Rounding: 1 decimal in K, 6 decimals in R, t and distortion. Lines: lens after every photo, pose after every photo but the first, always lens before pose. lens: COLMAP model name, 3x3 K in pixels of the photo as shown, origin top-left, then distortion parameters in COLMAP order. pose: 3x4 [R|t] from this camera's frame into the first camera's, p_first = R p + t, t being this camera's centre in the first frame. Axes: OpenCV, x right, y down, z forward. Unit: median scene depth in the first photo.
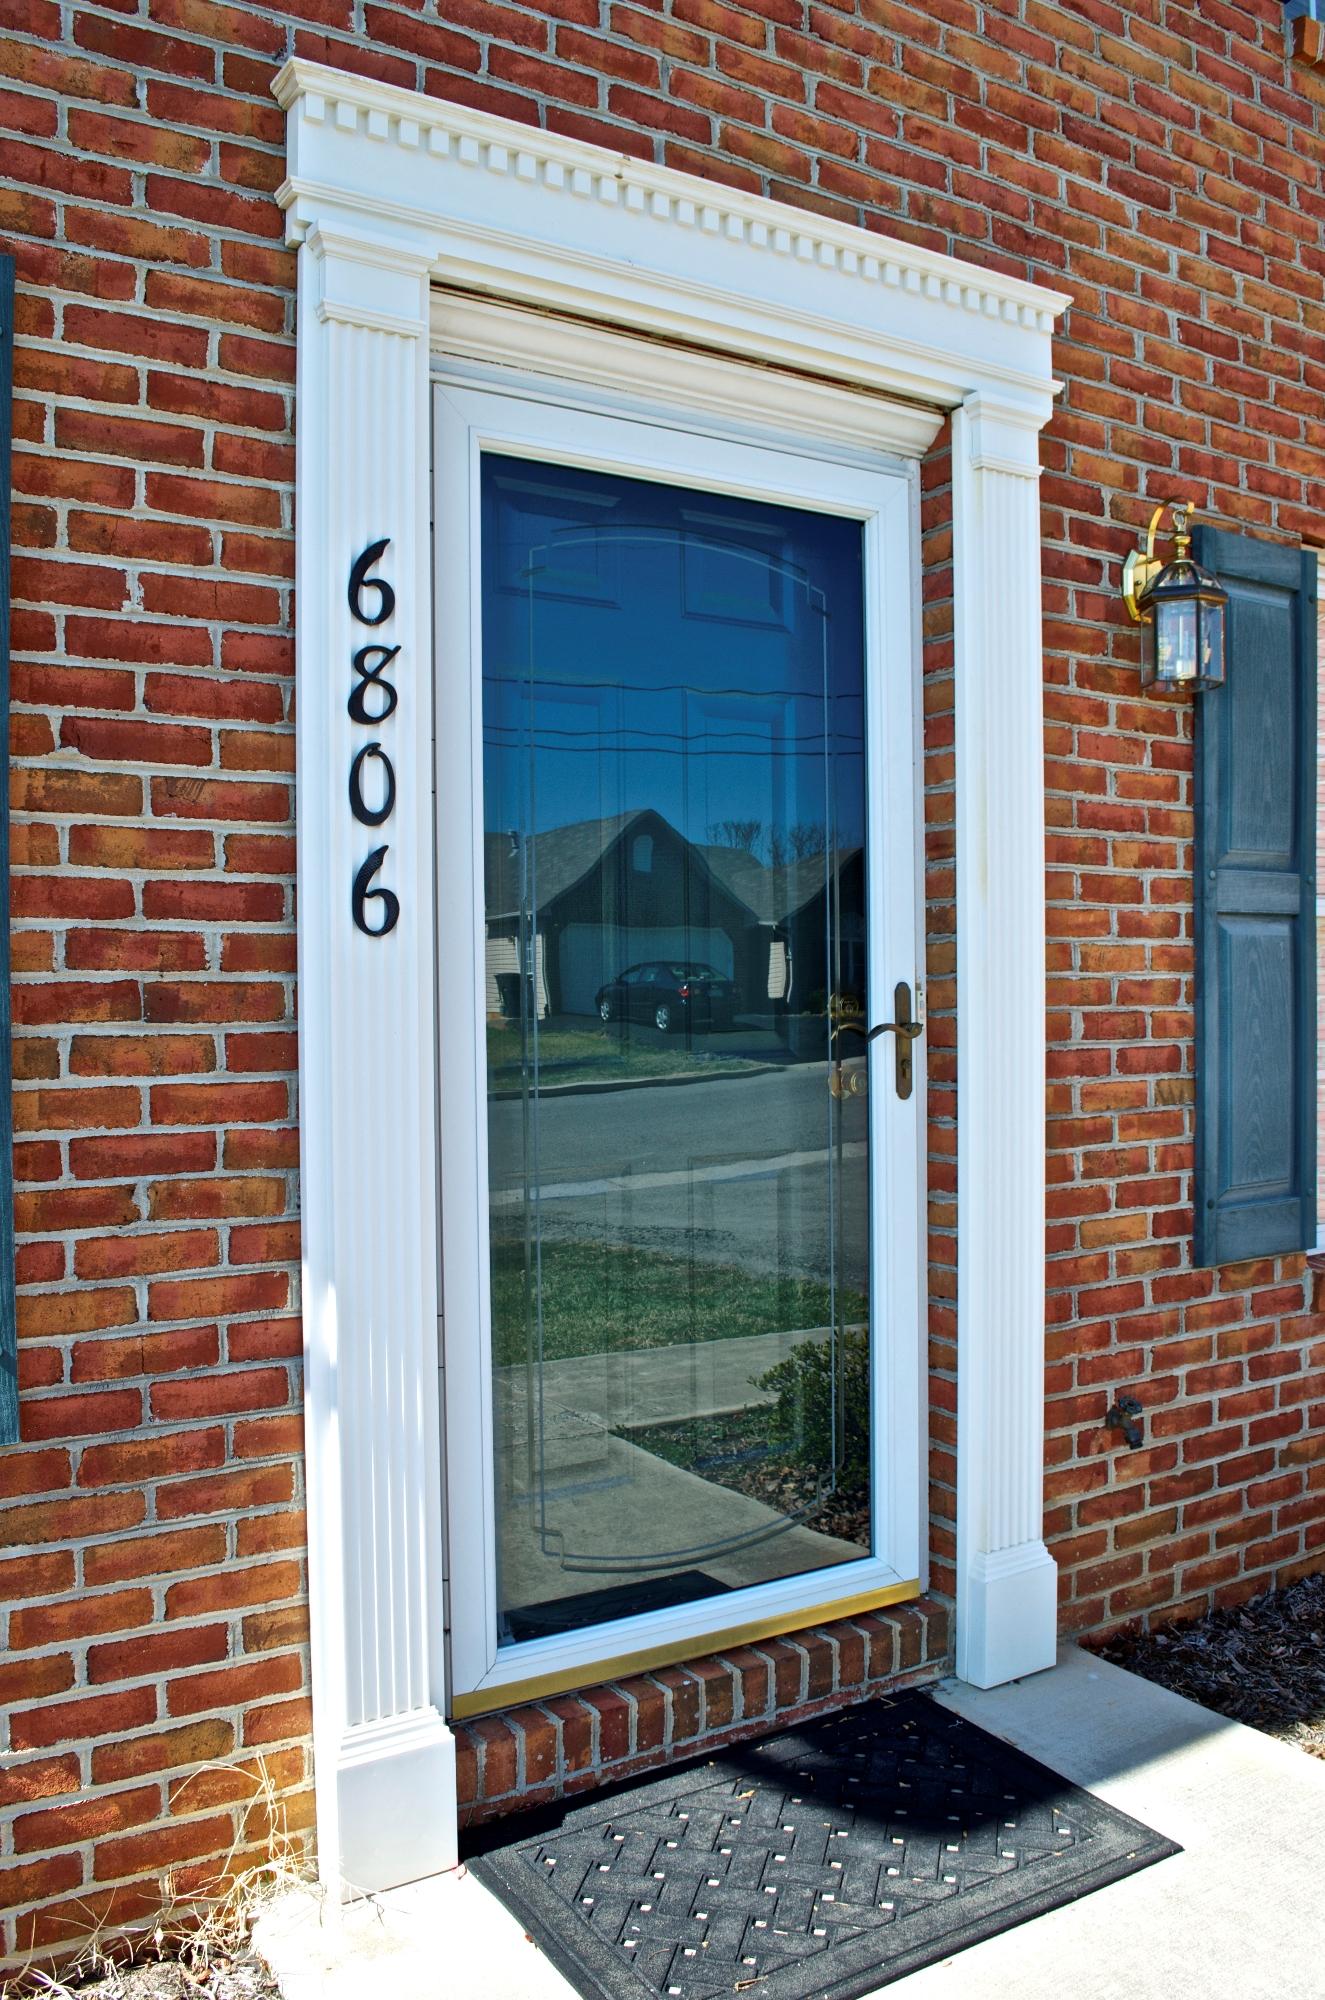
lens RADIAL K [[1594.6, 0, 662.5], [0, 1594.6, 1000.0], [0, 0, 1]] dist [-0.084116, 0.009664]
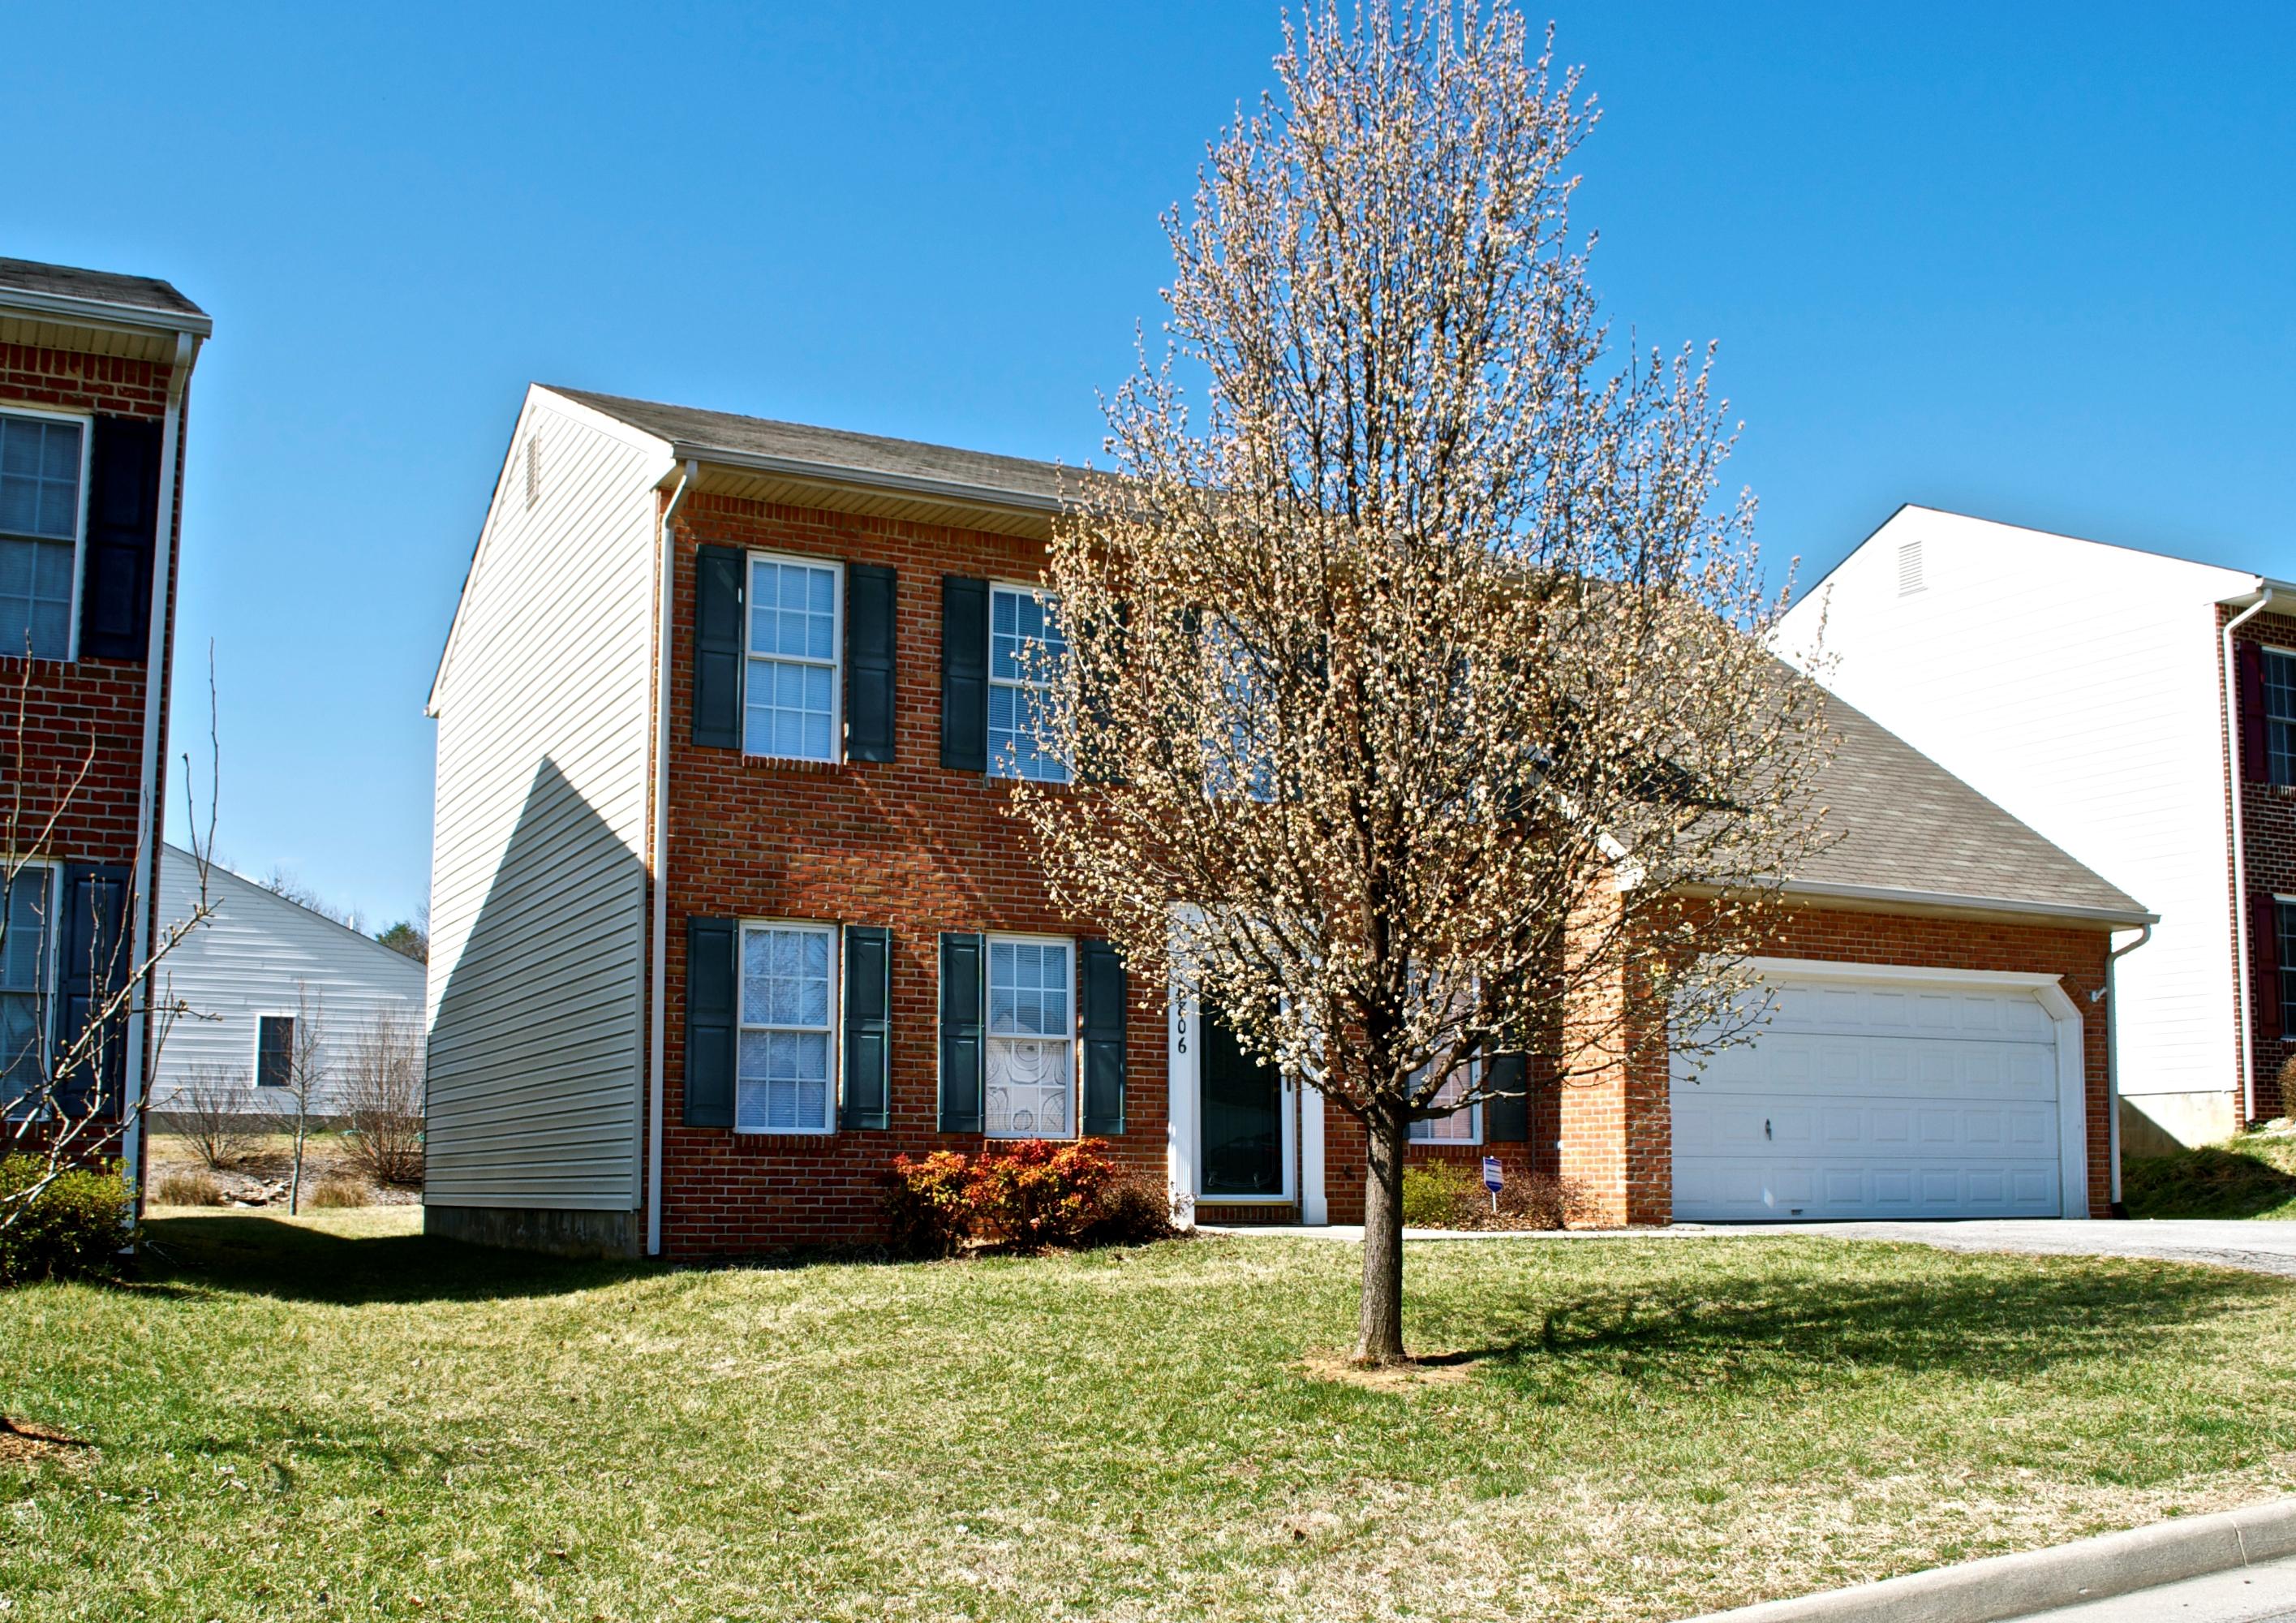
lens RADIAL K [[2492.3, 0, 1148.3], [0, 2492.3, 776.6], [0, 0, 1]] dist [-0.154735, -0.001539]
pose [[0.996883, 0.004302, -0.078781, 0.357222], [-0.016805, 0.987177, -0.158740, 0.359606], [0.077088, 0.159569, 0.984172, -7.157957]]
